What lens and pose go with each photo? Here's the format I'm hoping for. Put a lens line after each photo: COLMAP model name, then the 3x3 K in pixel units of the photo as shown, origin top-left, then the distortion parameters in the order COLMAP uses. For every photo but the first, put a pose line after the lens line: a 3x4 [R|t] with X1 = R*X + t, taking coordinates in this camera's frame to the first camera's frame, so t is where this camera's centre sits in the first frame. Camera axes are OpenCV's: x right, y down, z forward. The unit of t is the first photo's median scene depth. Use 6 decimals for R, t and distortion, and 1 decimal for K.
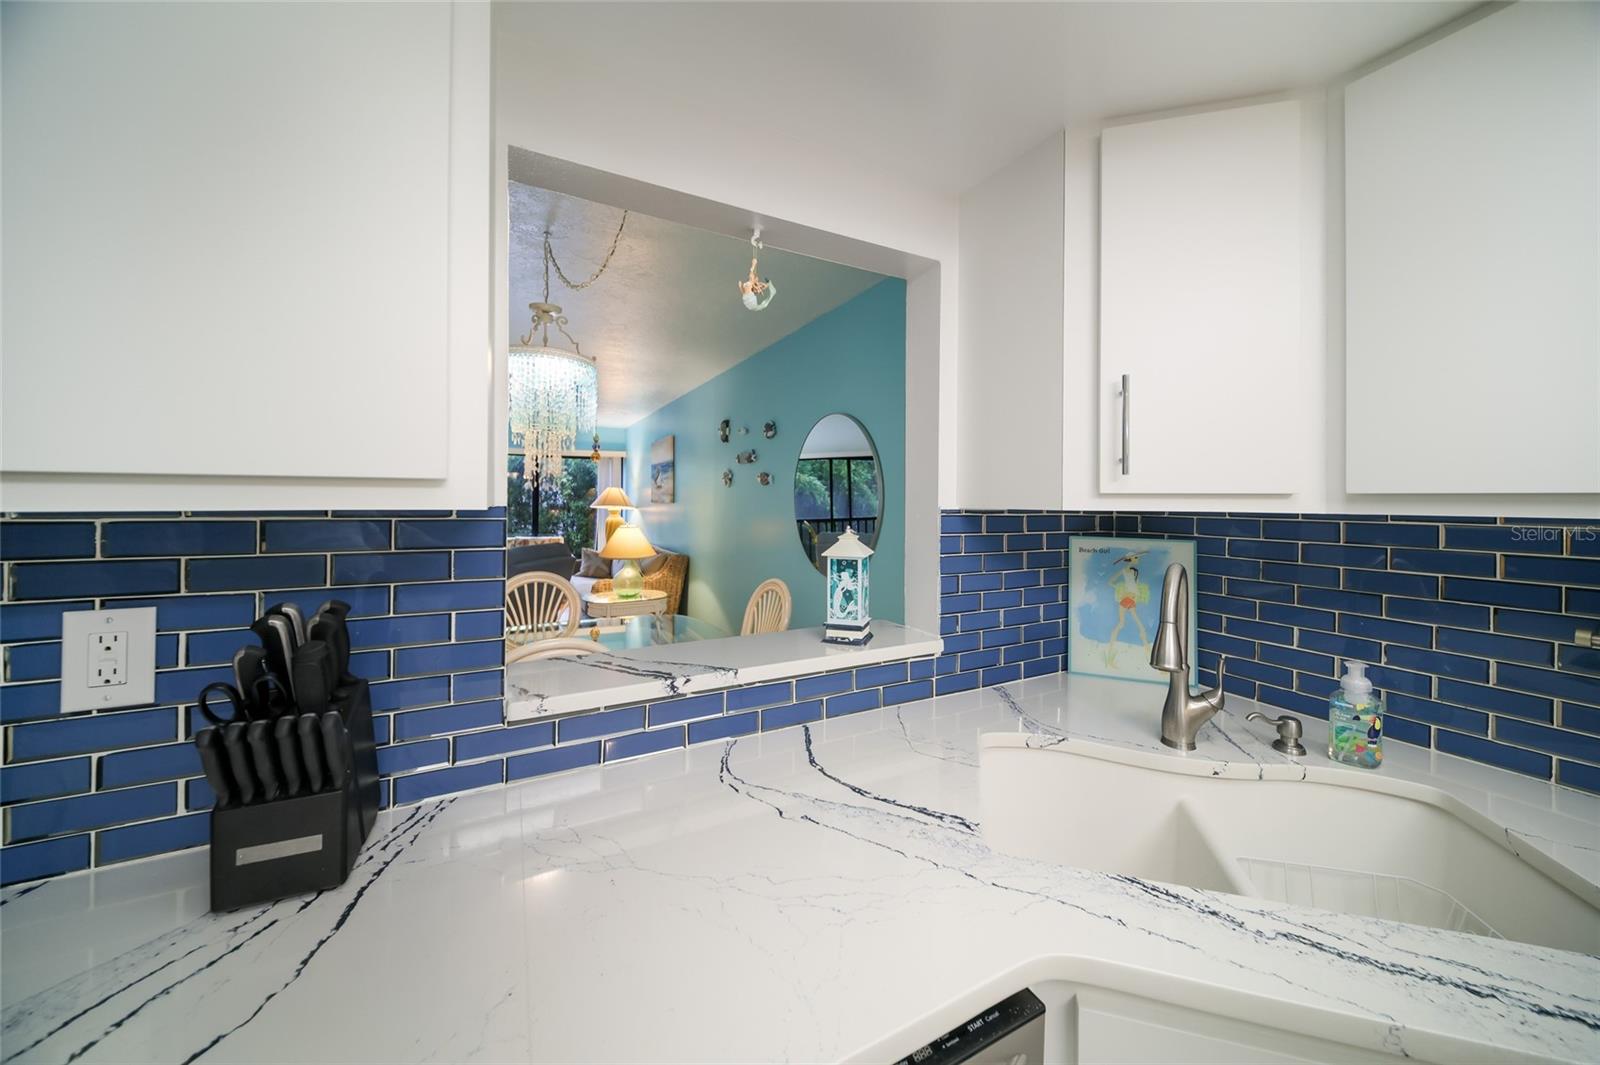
lens RADIAL K [[549.2, 0, 839.8], [0, 549.2, 498.2], [0, 0, 1]] dist [0.008321, -0.003168]
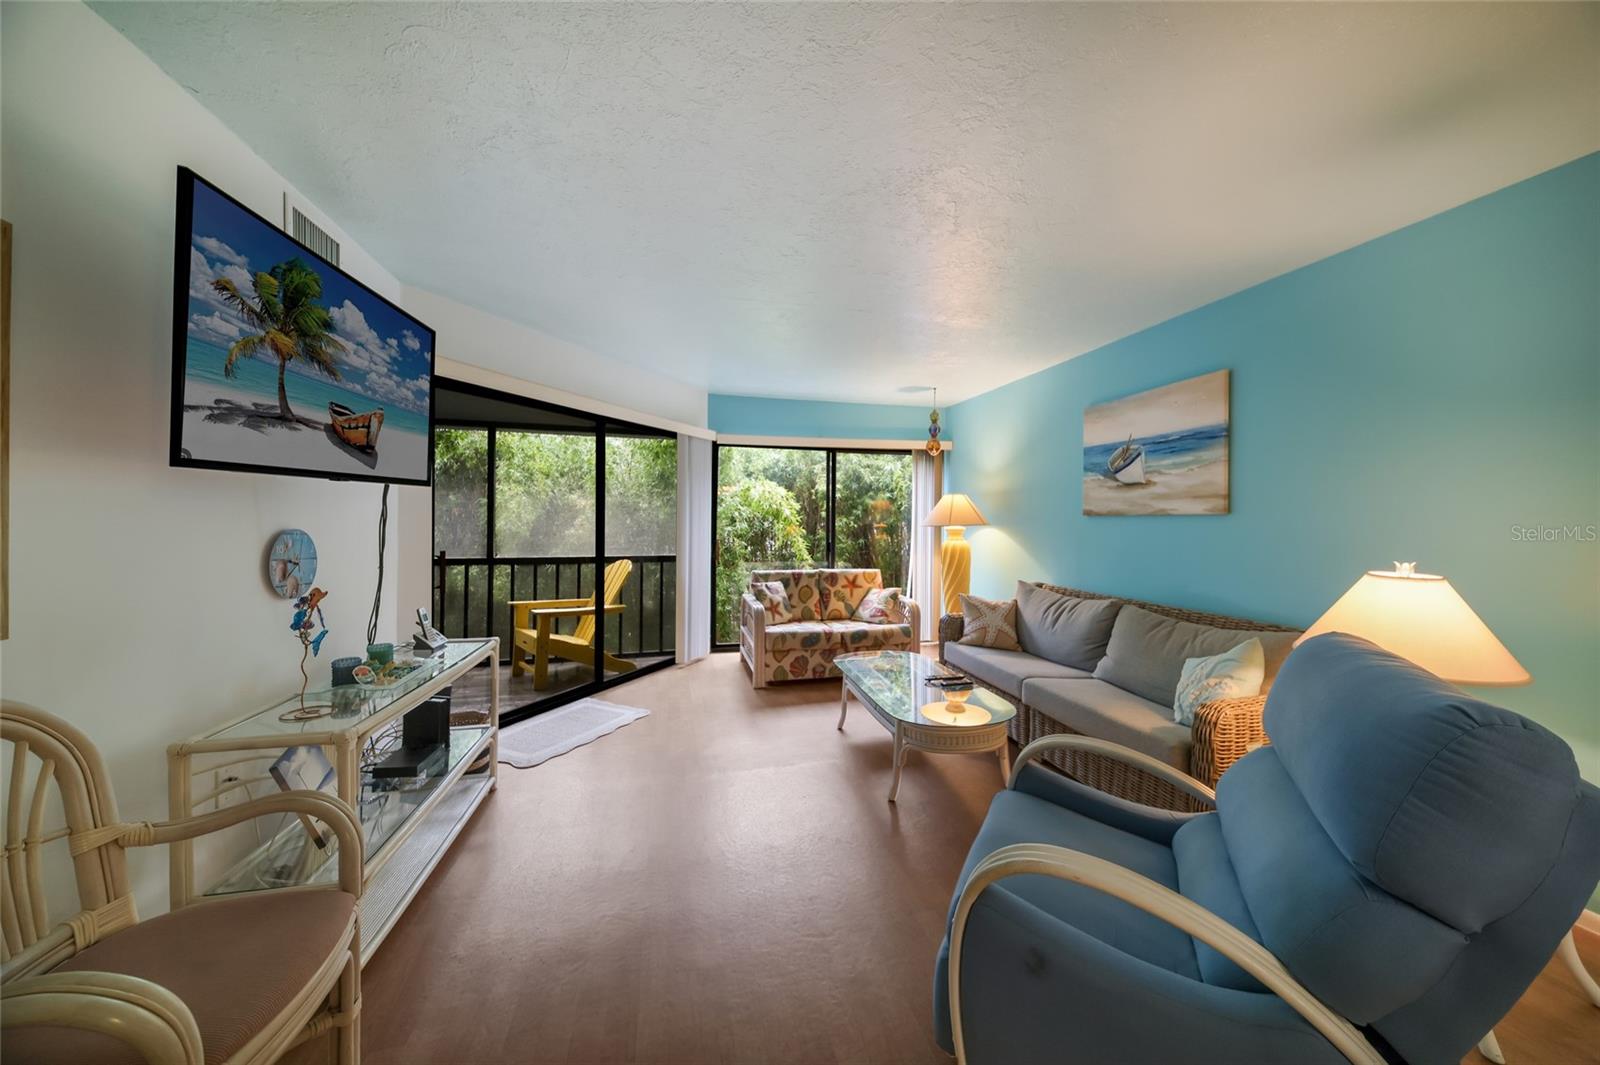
lens RADIAL K [[549.2, 0, 808.8], [0, 549.2, 522.3], [0, 0, 1]] dist [0.008321, -0.003168]
pose [[0.957005, 0.003110, -0.290055, -0.509193], [-0.001475, 0.999982, 0.005858, 0.013069], [0.290068, -0.005178, 0.956992, 0.444641]]
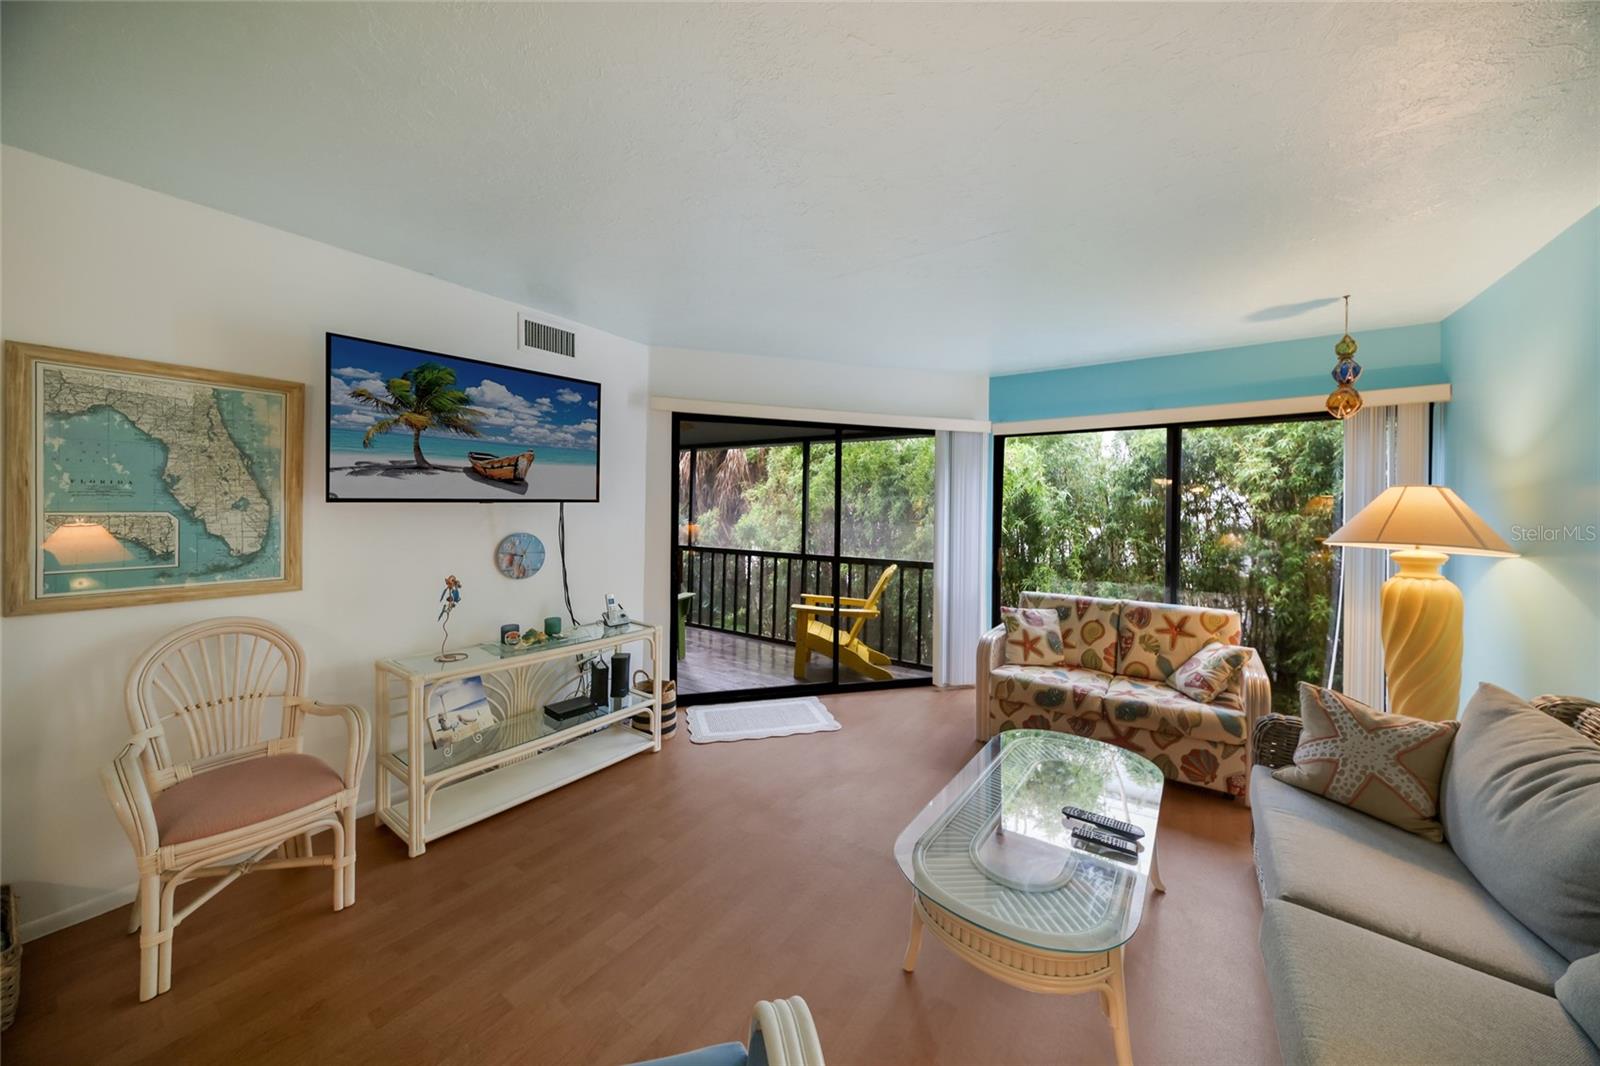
lens RADIAL K [[549.2, 0, 816.2], [0, 549.2, 512.9], [0, 0, 1]] dist [0.008321, -0.003168]
pose [[0.419983, 0.005763, -0.907514, -0.340682], [-0.007609, 0.999967, 0.002829, -0.003056], [0.907500, 0.005718, 0.420013, 0.700964]]
